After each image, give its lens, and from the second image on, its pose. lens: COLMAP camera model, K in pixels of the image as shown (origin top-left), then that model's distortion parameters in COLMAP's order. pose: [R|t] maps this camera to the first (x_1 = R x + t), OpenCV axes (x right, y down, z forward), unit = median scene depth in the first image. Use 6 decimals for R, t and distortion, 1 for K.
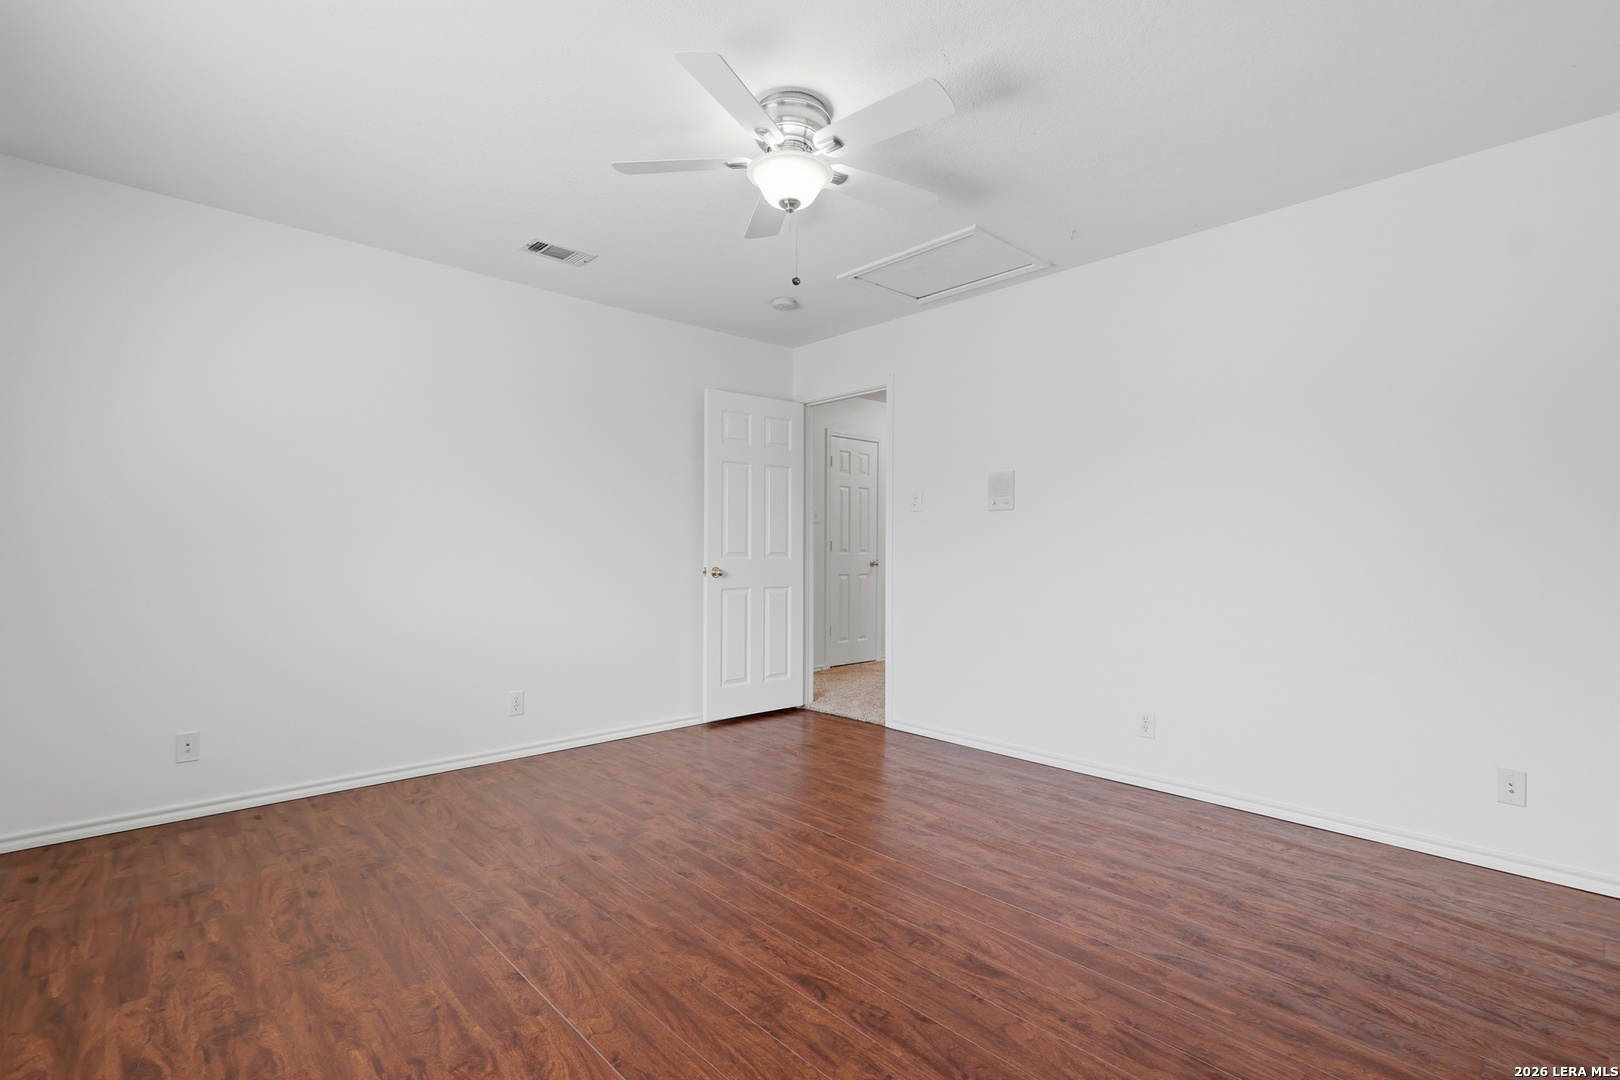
lens RADIAL K [[768.0, 0, 809.7], [0, 768.0, 542.0], [0, 0, 1]] dist [-0.002055, -0.000211]
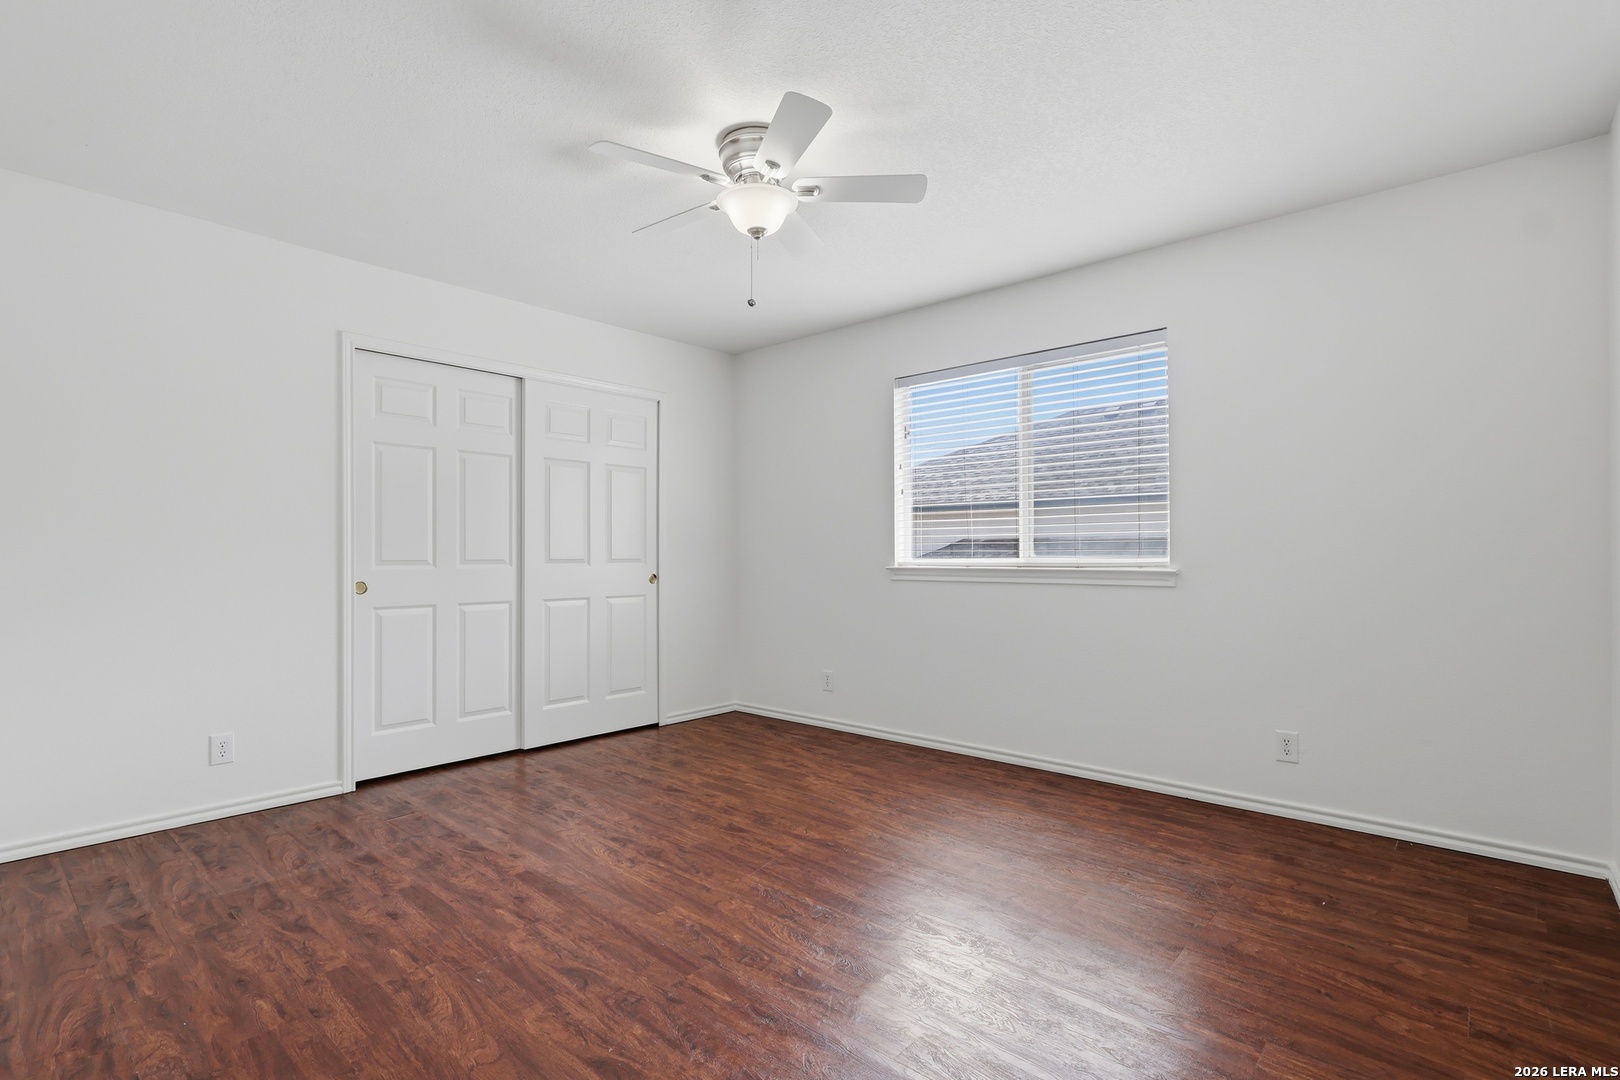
lens RADIAL K [[768.0, 0, 811.1], [0, 768.0, 547.8], [0, 0, 1]] dist [-0.002055, -0.000211]
pose [[-0.995508, -0.003715, -0.094599, 0.002043], [-0.002779, 0.999946, -0.010025, 0.008376], [0.094631, -0.009717, -0.995465, 2.262648]]
